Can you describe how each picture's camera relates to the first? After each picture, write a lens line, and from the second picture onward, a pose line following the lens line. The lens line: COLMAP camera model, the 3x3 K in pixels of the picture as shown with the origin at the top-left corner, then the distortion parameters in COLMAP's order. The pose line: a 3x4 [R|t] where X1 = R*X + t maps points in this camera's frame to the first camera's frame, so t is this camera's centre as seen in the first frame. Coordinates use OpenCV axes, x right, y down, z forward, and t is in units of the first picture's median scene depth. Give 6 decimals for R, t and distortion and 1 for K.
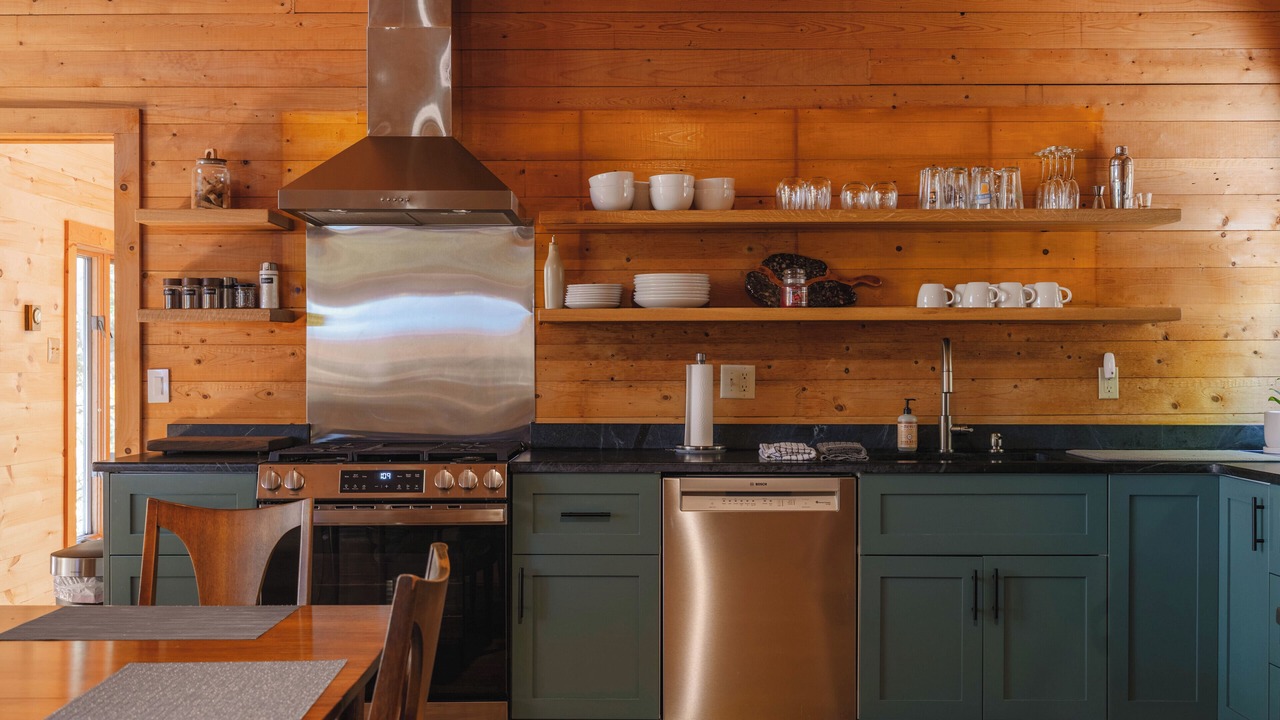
lens RADIAL K [[1376.9, 0, 639.3], [0, 1376.9, 304.8], [0, 0, 1]] dist [0.002861, 0.000000]
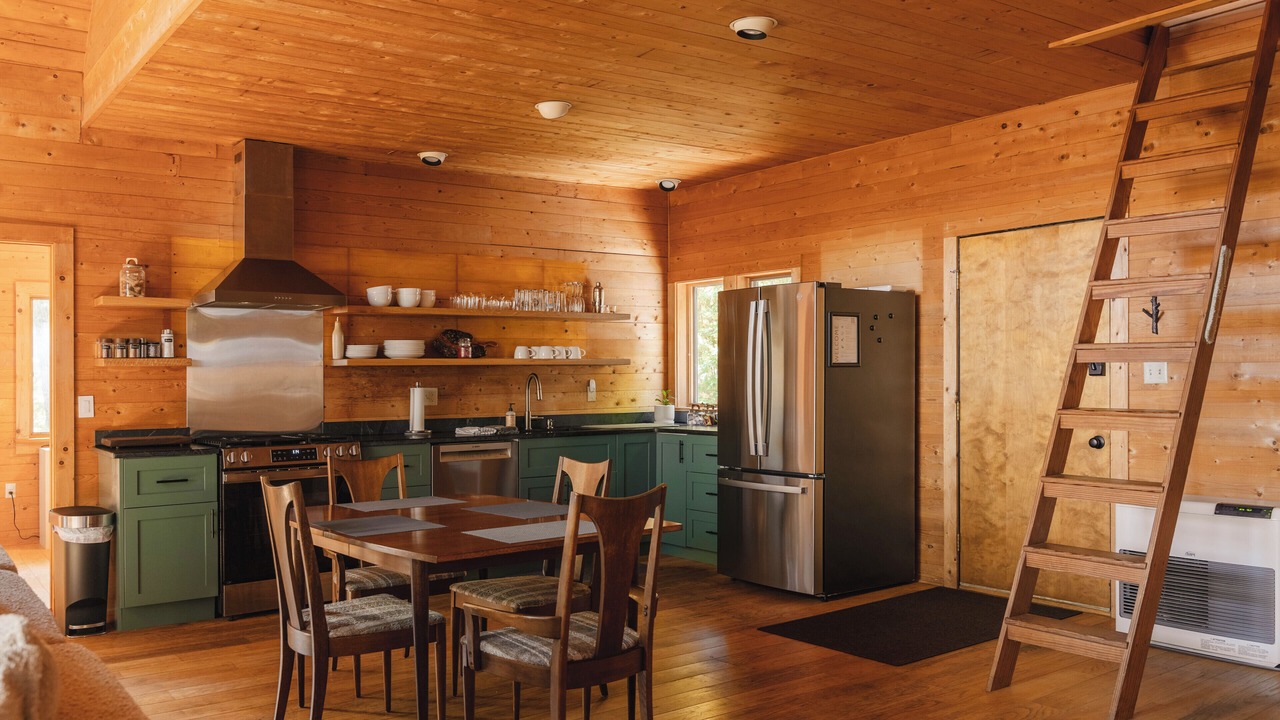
lens RADIAL K [[1007.3, 0, 640.6], [0, 1007.3, 326.5], [0, 0, 1]] dist [-0.009728, 0.007704]
pose [[0.803866, 0.021787, 0.594411, -0.520641], [-0.013813, 0.999743, -0.017964, -0.019984], [-0.594650, 0.006230, 0.803961, -0.288358]]
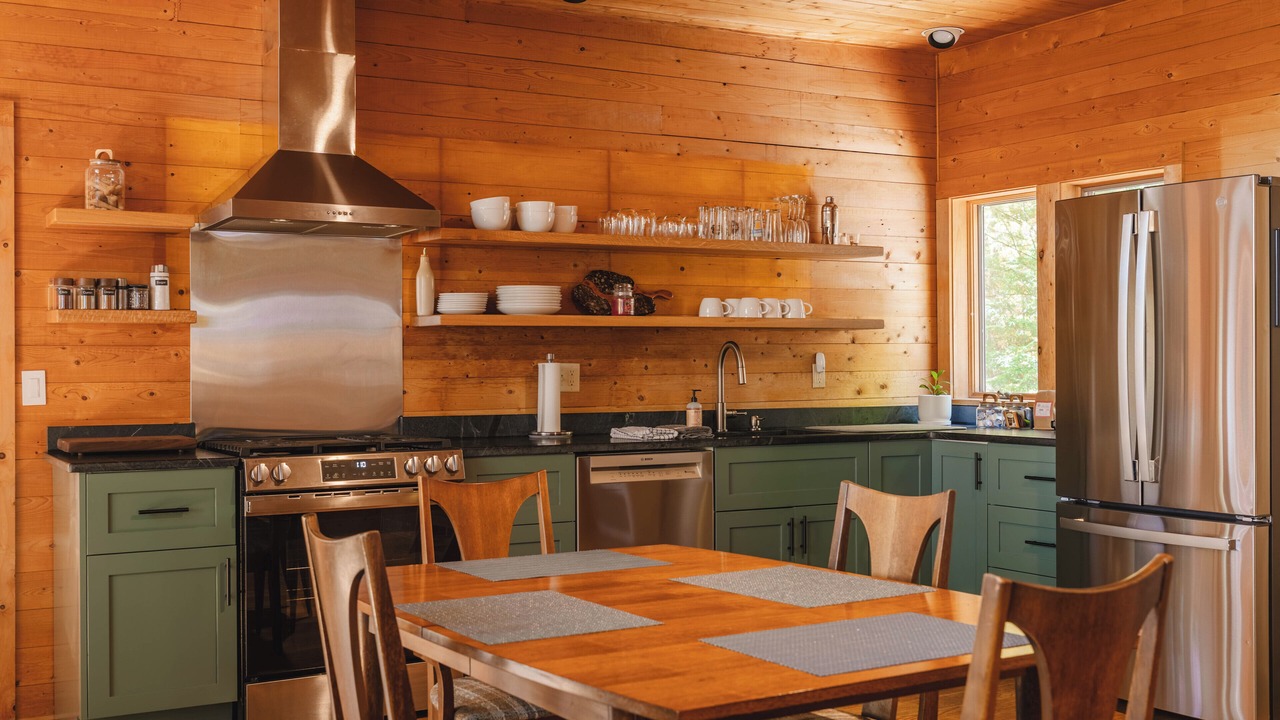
lens RADIAL K [[1376.9, 0, 654.9], [0, 1376.9, 298.2], [0, 0, 1]] dist [0.002861, 0.000000]
pose [[0.866103, 0.018872, 0.499510, -0.454554], [-0.014833, 0.999817, -0.012054, 0.000824], [-0.499646, 0.003031, 0.866224, -0.061660]]
